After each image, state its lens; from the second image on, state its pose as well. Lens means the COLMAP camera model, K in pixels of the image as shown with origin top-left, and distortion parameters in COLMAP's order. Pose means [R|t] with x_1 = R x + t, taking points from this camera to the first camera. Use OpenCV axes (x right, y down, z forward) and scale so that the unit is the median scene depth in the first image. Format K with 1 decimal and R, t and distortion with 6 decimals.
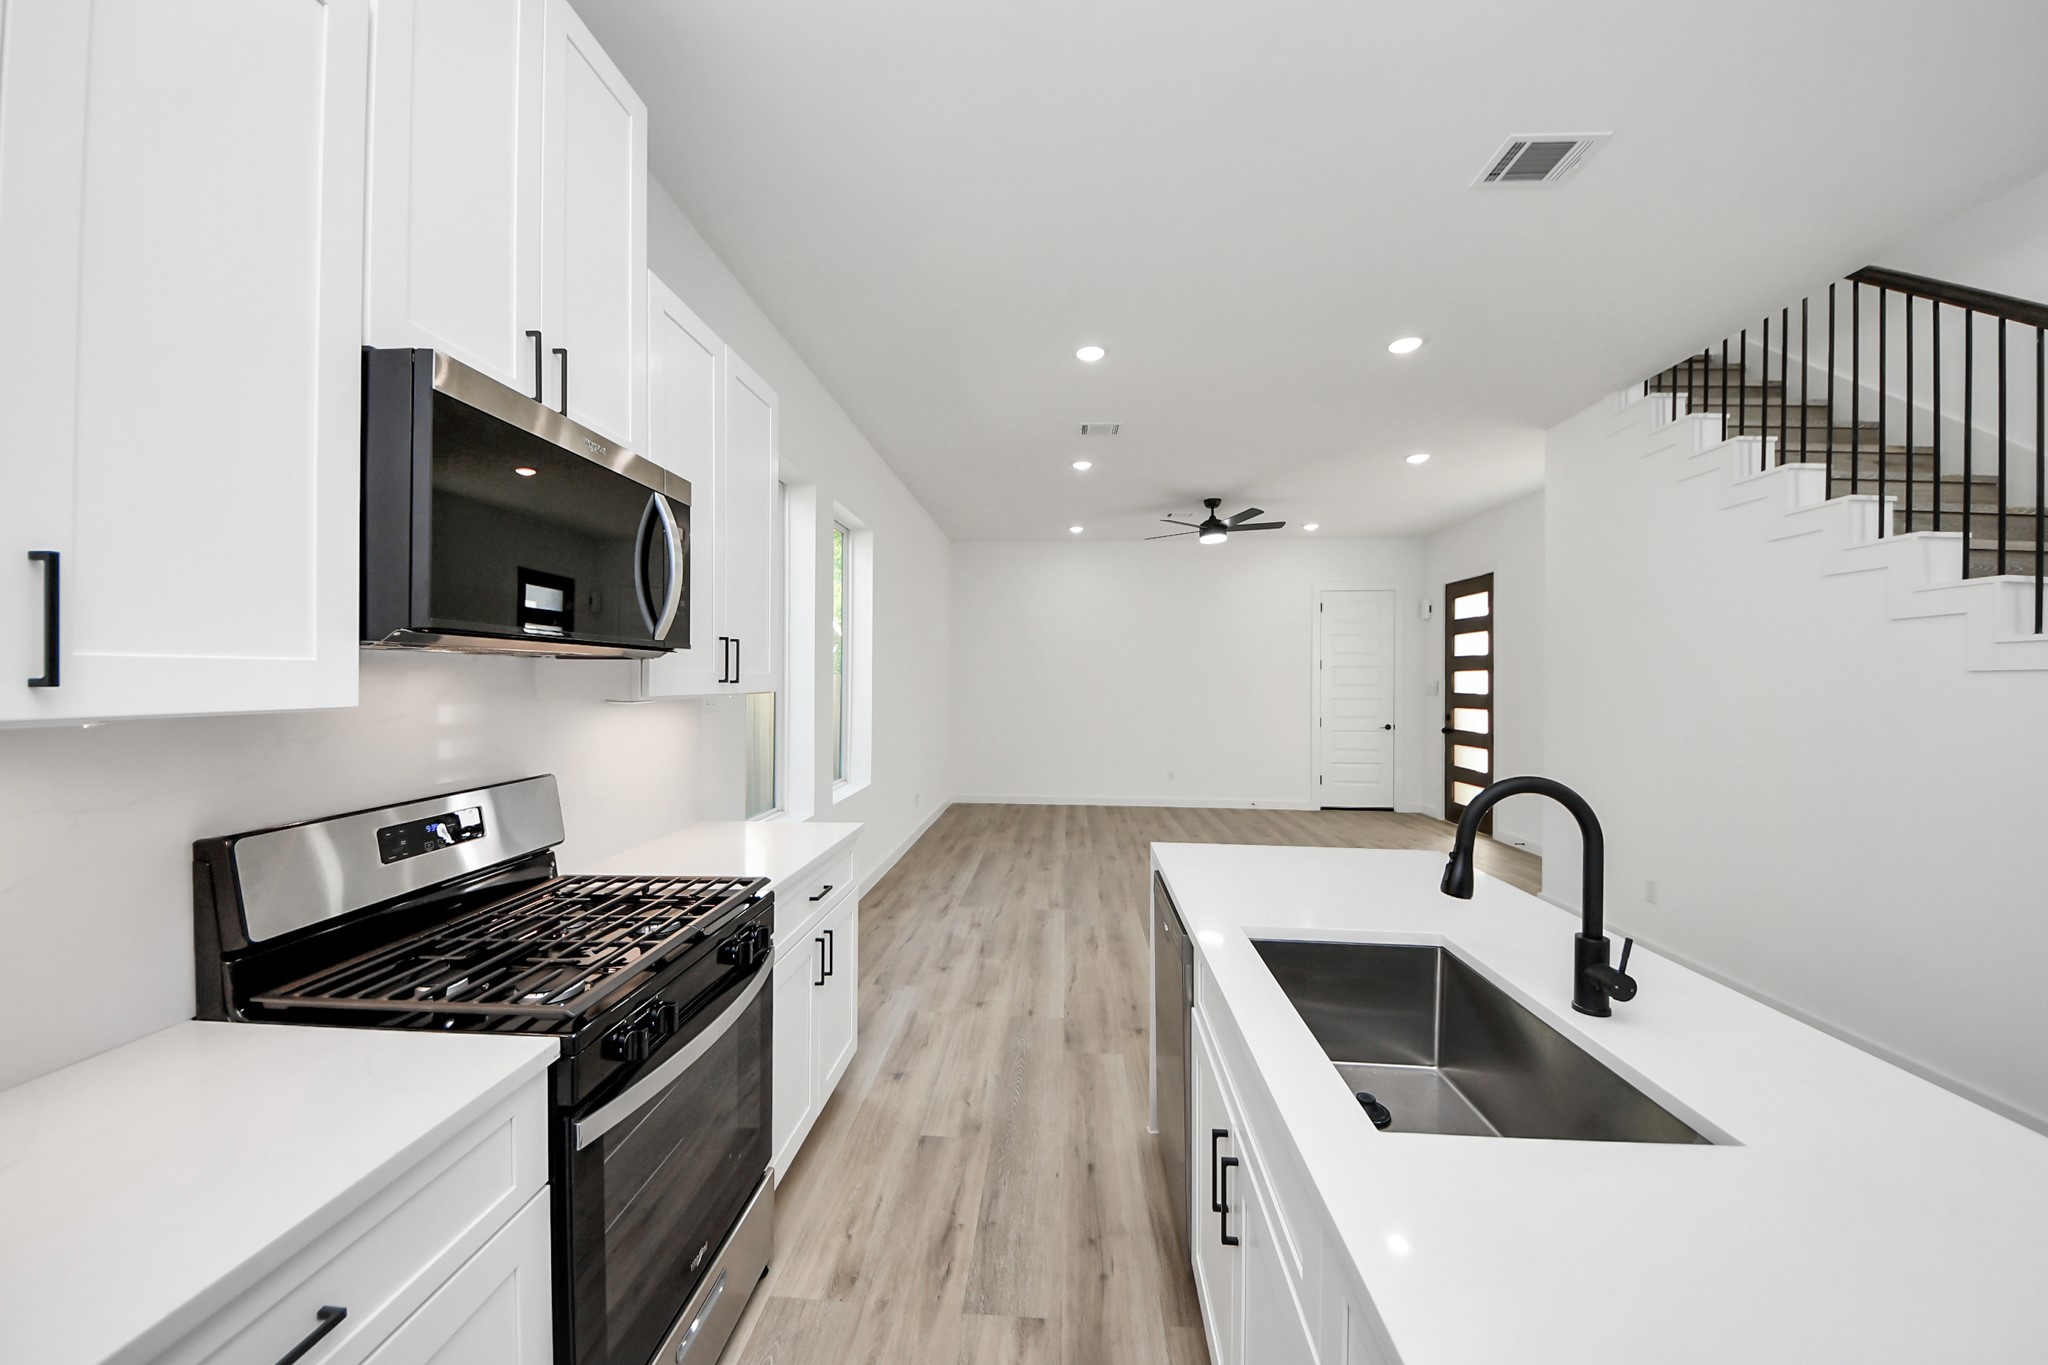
lens RADIAL K [[727.5, 0, 992.9], [0, 727.5, 681.0], [0, 0, 1]] dist [0.016342, -0.008163]
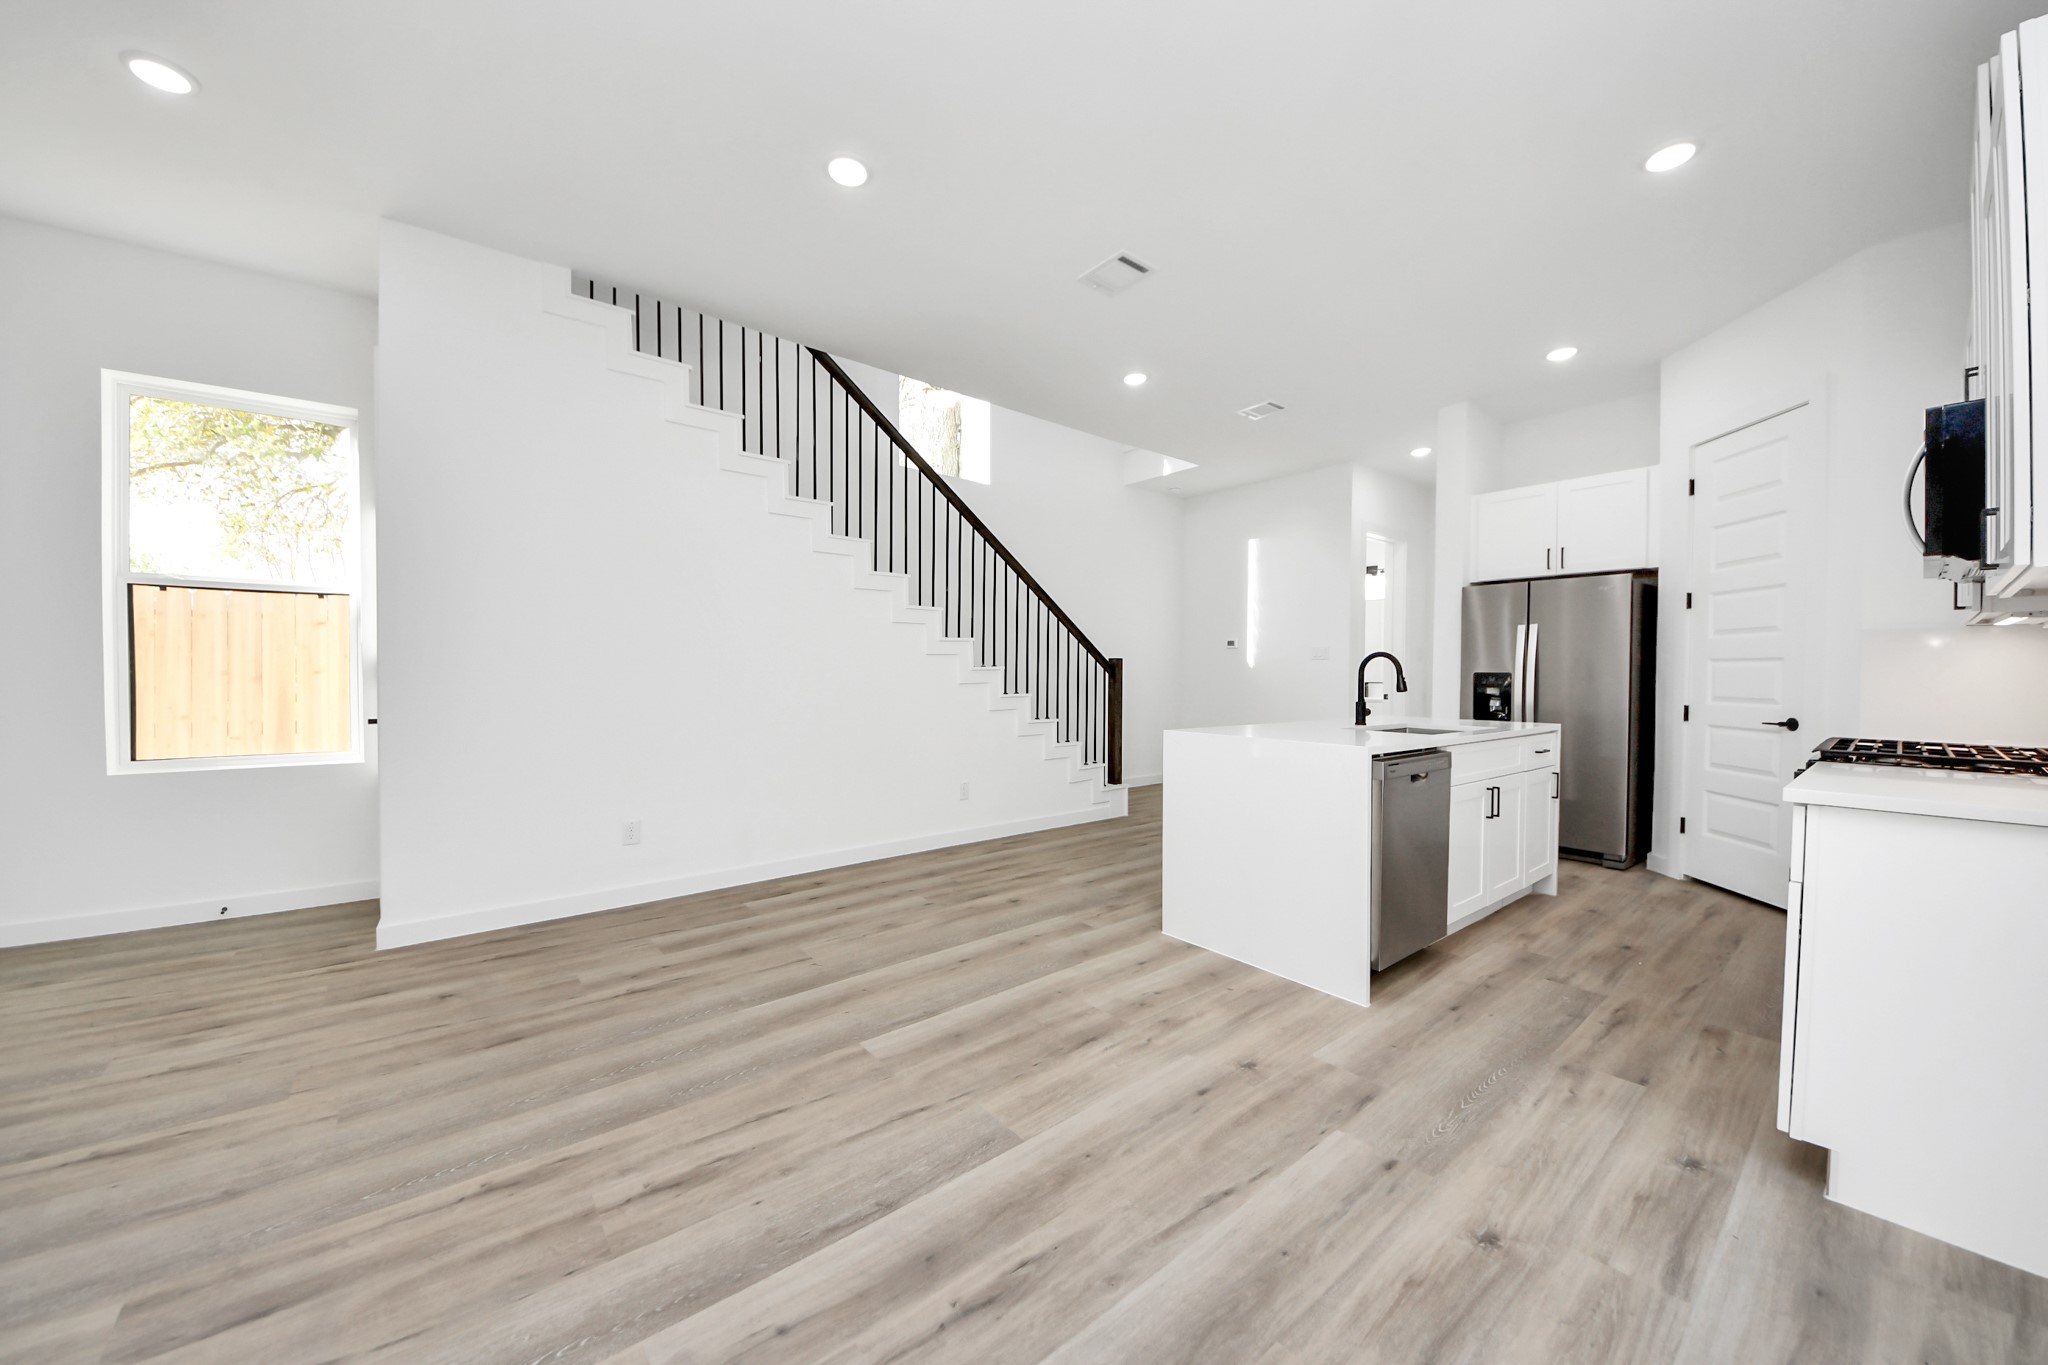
lens RADIAL K [[727.5, 0, 992.9], [0, 727.5, 681.0], [0, 0, 1]] dist [0.016342, -0.008163]
pose [[-0.689530, -0.029002, 0.723676, -0.134716], [-0.021220, 0.999578, 0.019840, 0.081438], [-0.723946, -0.001676, -0.689854, 1.622774]]
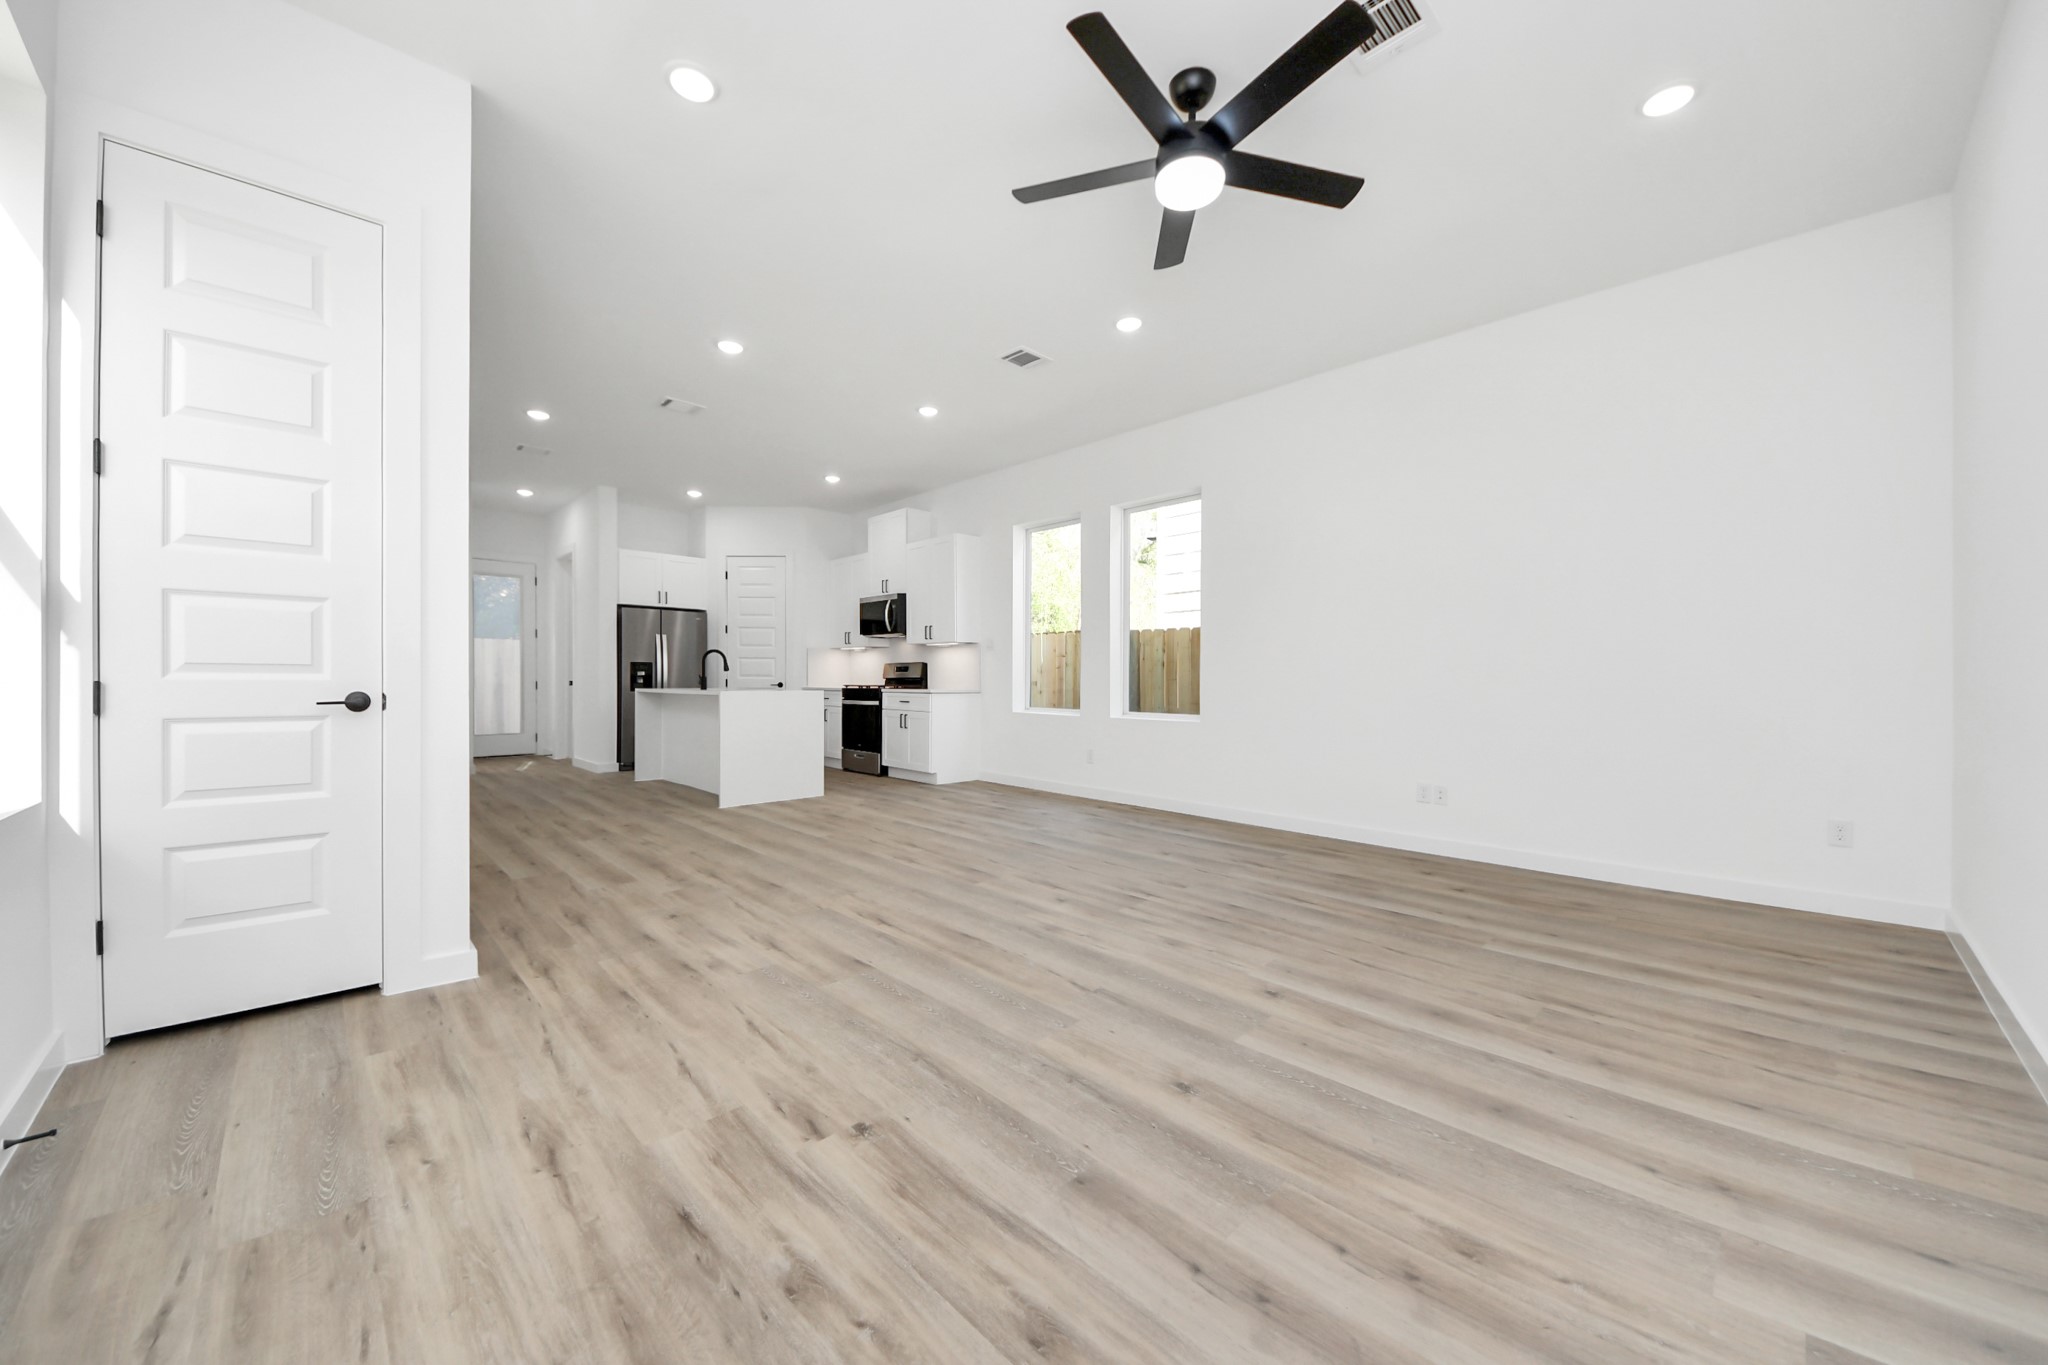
lens RADIAL K [[747.6, 0, 995.7], [0, 747.6, 683.7], [0, 0, 1]] dist [0.002994, -0.009033]
pose [[-0.667532, -0.014680, -0.744437, 1.415245], [-0.013093, 0.999882, -0.007977, 0.161639], [0.744466, 0.004422, -0.667645, 2.531601]]
